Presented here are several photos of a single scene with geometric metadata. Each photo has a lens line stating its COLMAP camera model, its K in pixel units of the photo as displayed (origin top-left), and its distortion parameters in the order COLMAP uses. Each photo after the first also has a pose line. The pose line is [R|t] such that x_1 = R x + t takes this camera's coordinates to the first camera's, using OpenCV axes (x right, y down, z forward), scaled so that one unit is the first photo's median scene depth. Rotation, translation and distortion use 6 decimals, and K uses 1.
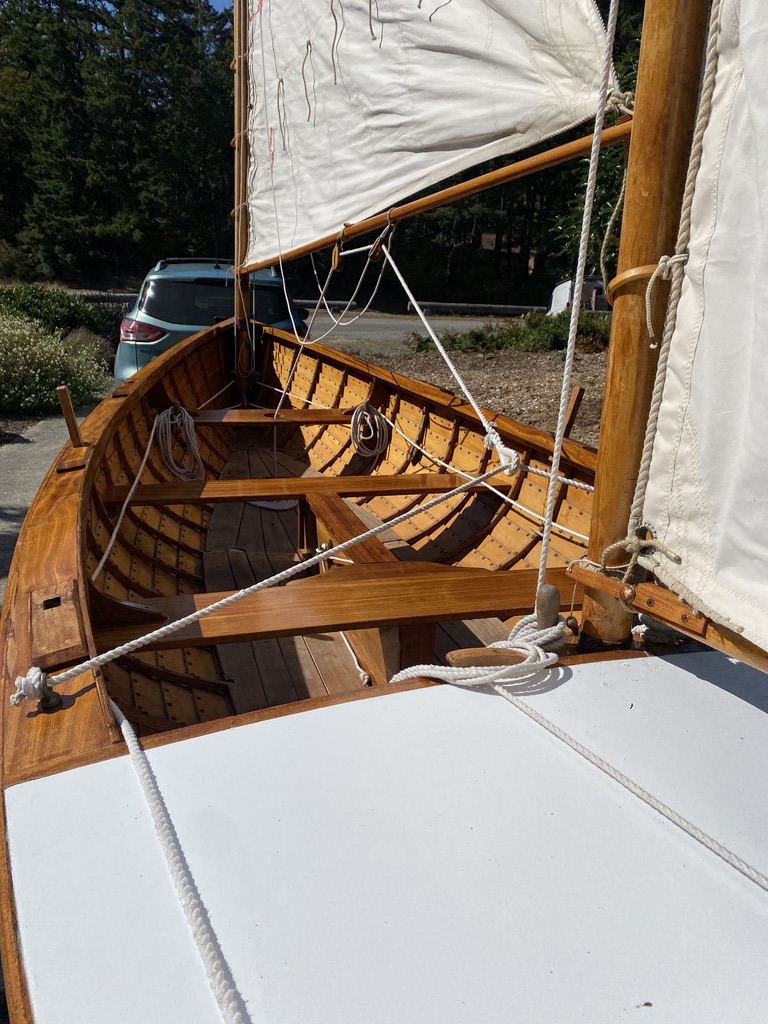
lens RADIAL K [[793.4, 0, 384.0], [0, 793.4, 512.0], [0, 0, 1]] dist [-0.007056, 0.001292]
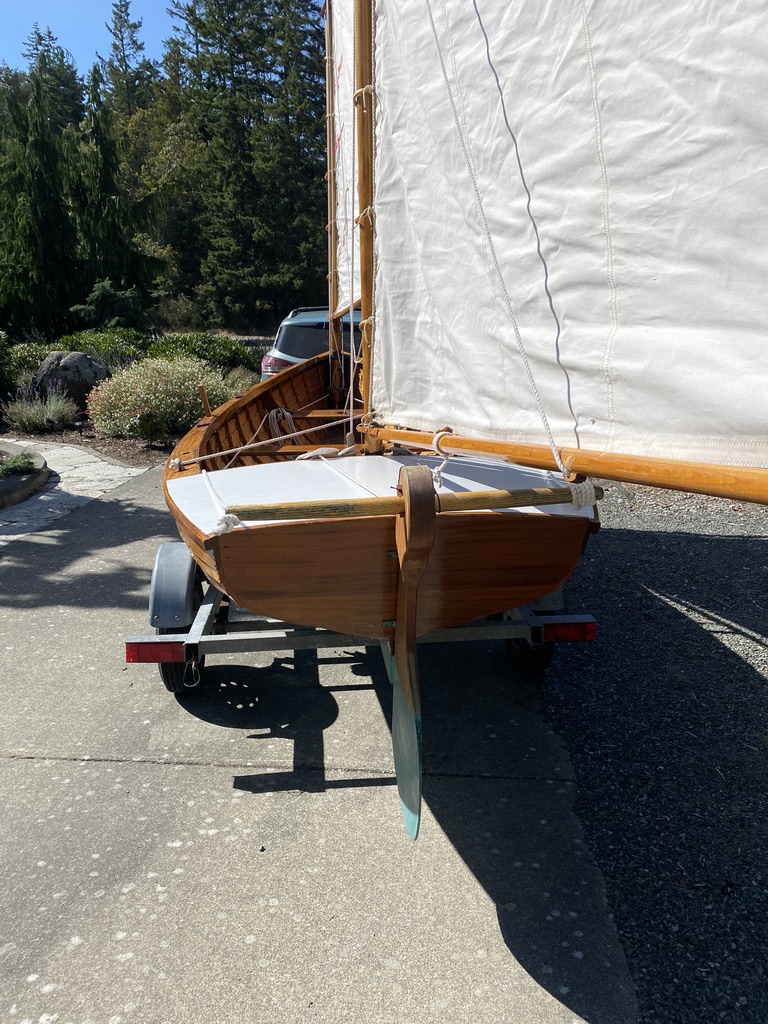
lens RADIAL K [[791.4, 0, 384.1], [0, 791.4, 515.8], [0, 0, 1]] dist [0.003749, -0.011192]
pose [[0.981105, -0.000657, -0.193475, 0.050116], [-0.006516, 0.999315, -0.036438, 0.027999], [0.193366, 0.037010, 0.980428, -0.097889]]
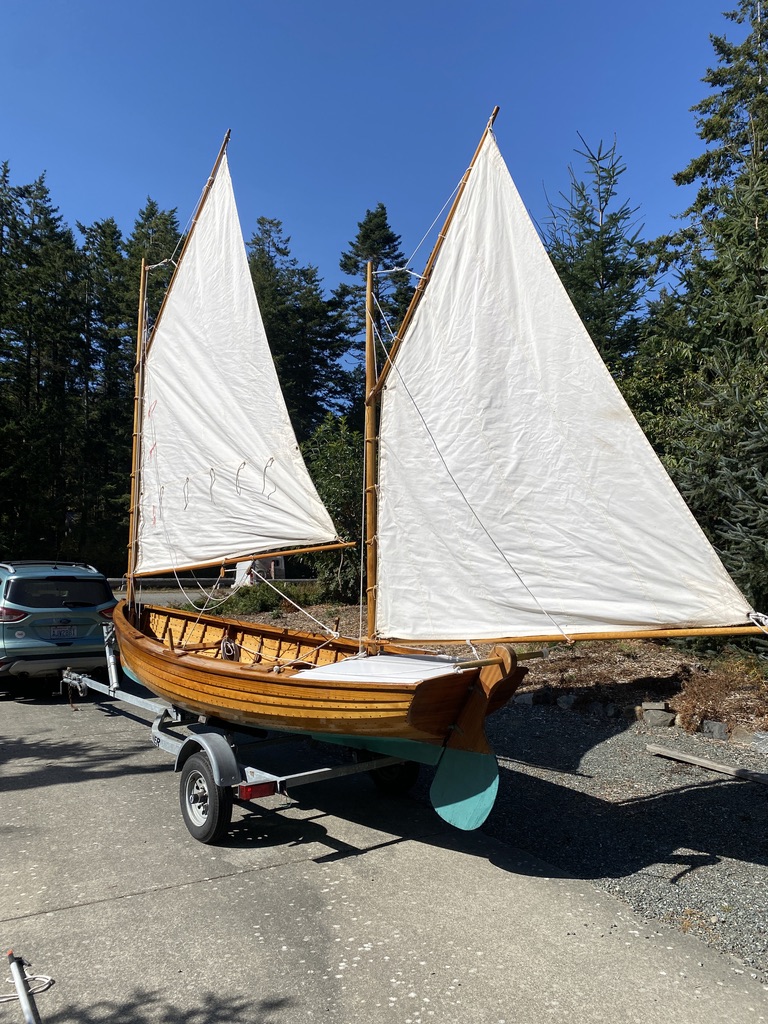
lens RADIAL K [[791.4, 0, 384.1], [0, 791.4, 515.8], [0, 0, 1]] dist [0.003749, -0.011192]
pose [[0.918658, -0.013334, 0.394830, -0.102229], [0.140055, 0.945508, -0.293938, 0.050324], [-0.369395, 0.325327, 0.870465, -0.233138]]
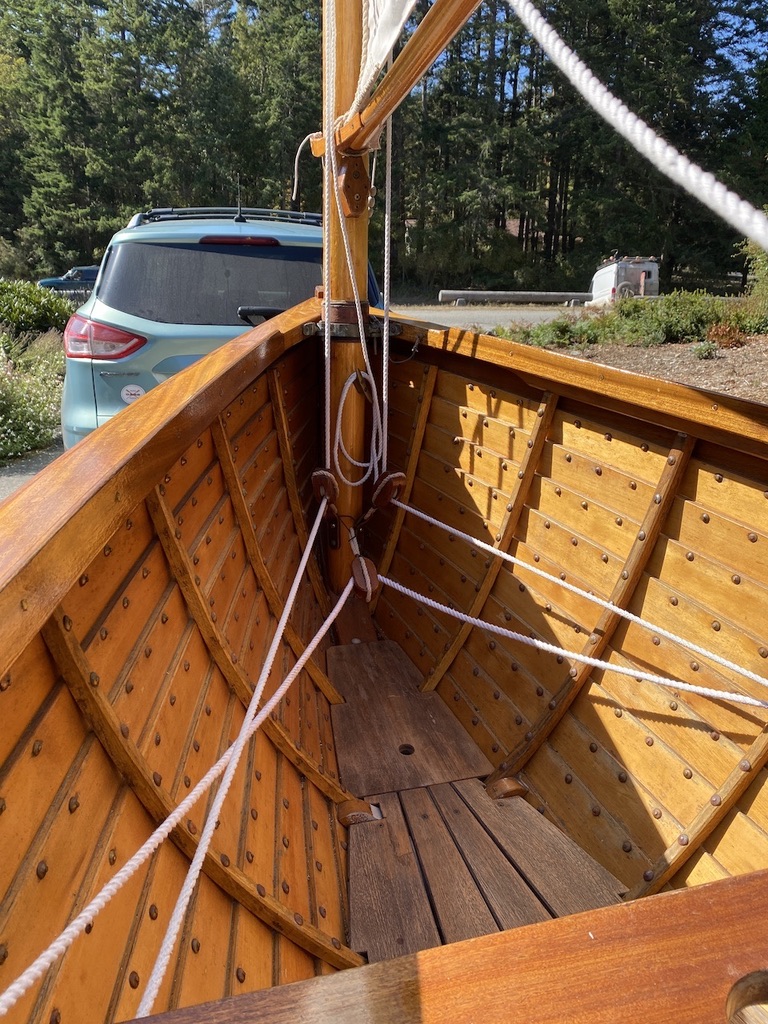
lens RADIAL K [[791.4, 0, 384.1], [0, 791.4, 515.8], [0, 0, 1]] dist [0.003749, -0.011192]
pose [[0.999608, -0.021121, -0.018369, -0.045793], [0.021363, 0.999687, 0.013058, -0.046862], [0.018087, -0.013446, 0.999746, 0.196943]]
